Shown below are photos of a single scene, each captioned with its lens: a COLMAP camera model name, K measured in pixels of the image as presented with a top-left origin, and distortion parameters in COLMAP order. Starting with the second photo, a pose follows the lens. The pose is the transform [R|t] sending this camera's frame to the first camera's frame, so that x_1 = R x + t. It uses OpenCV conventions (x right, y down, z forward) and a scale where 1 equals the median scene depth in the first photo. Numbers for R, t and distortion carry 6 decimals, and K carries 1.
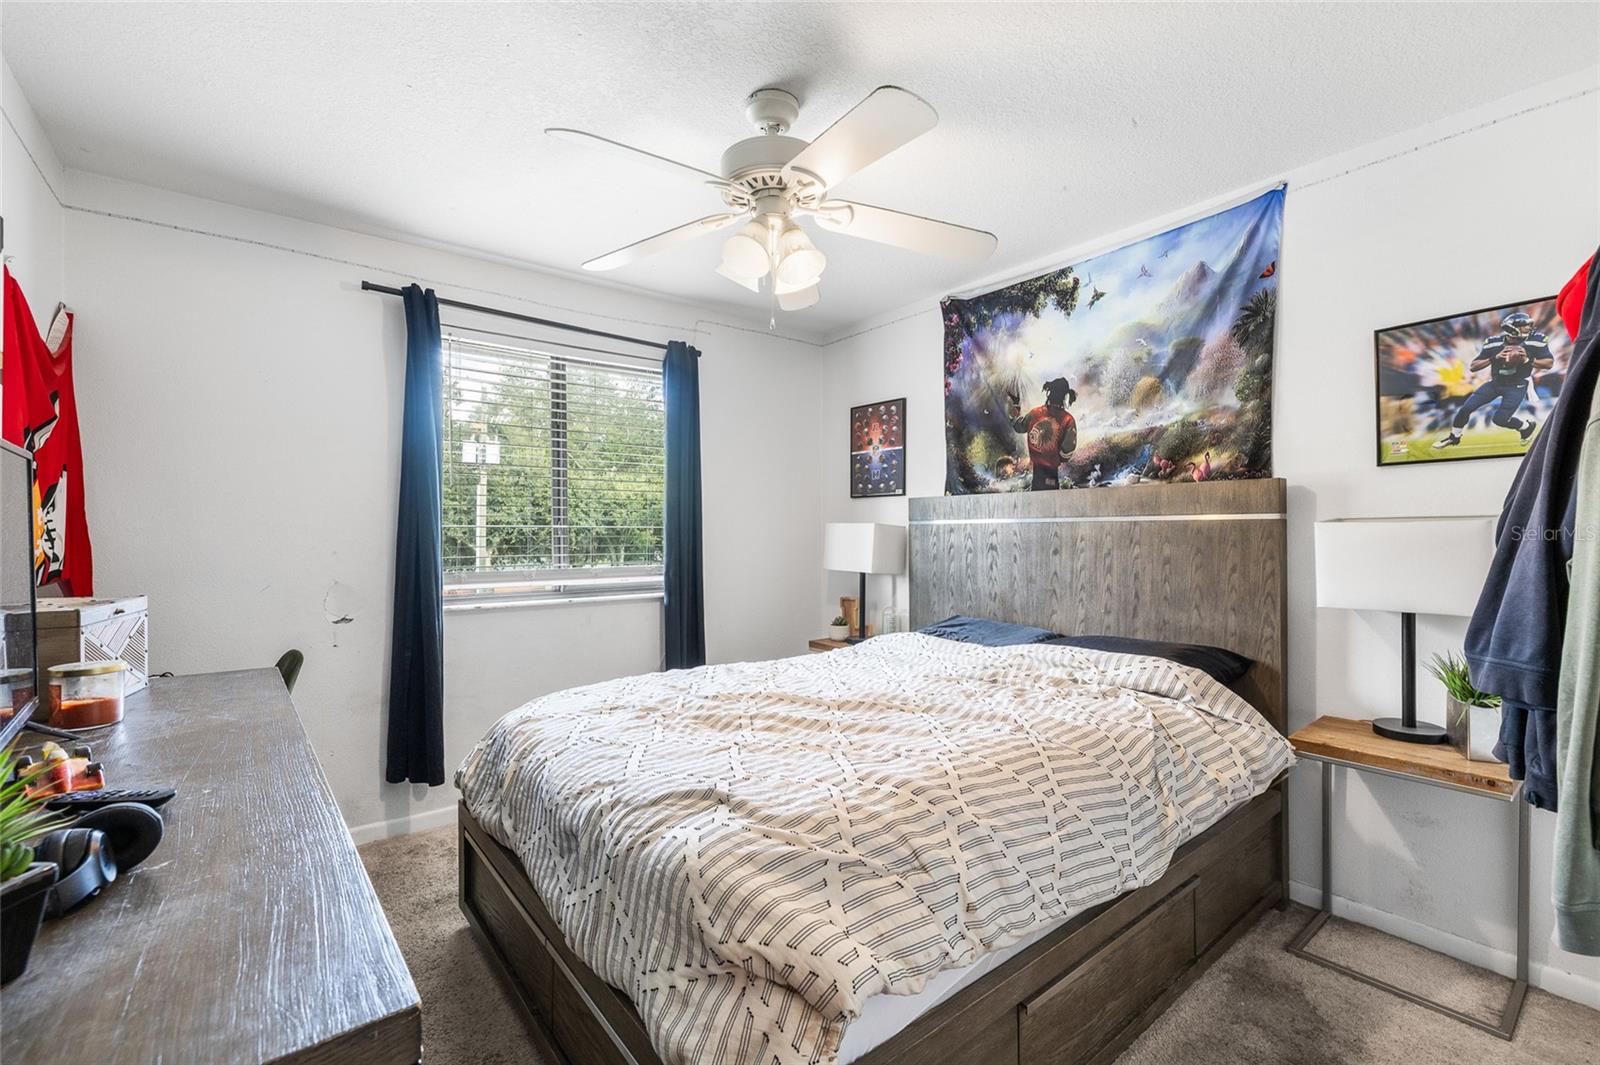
lens RADIAL K [[689.1, 0, 801.3], [0, 689.1, 535.6], [0, 0, 1]] dist [-0.000779, -0.000239]
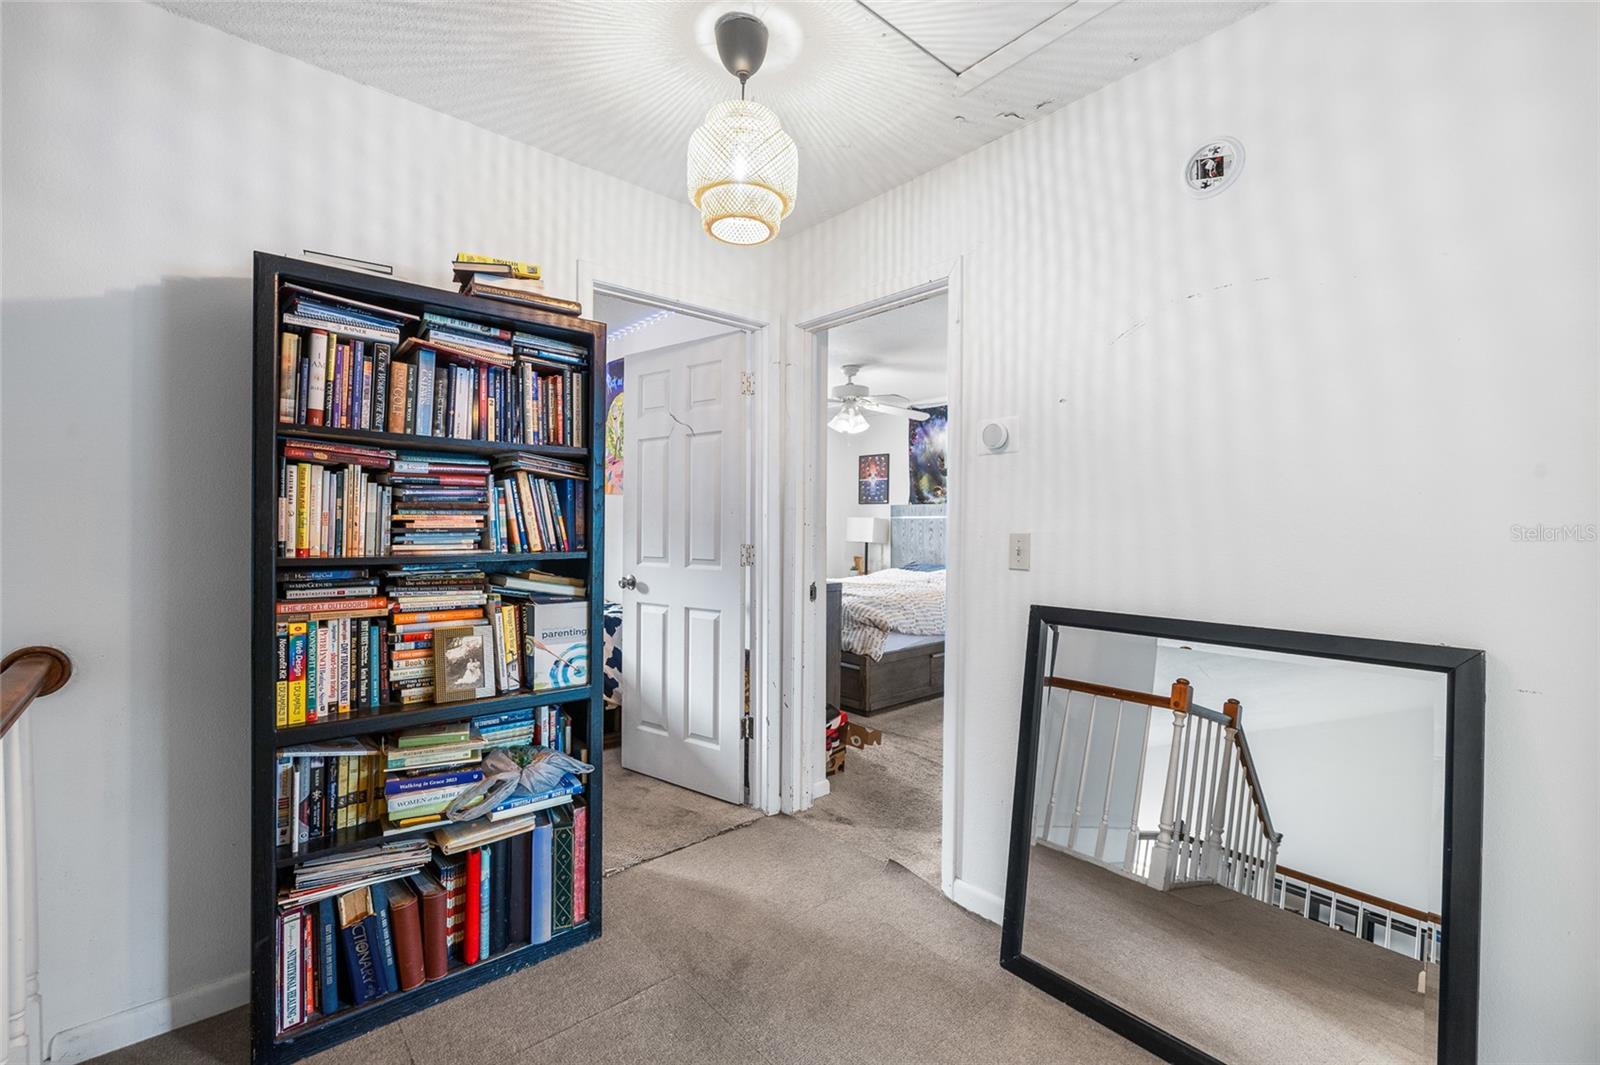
lens RADIAL K [[689.1, 0, 798.2], [0, 689.1, 530.0], [0, 0, 1]] dist [-0.000779, -0.000239]
pose [[0.998510, 0.007846, 0.054006, -0.215522], [-0.008079, 0.999959, 0.004093, 0.011399], [-0.053972, -0.004523, 0.998532, -0.964385]]
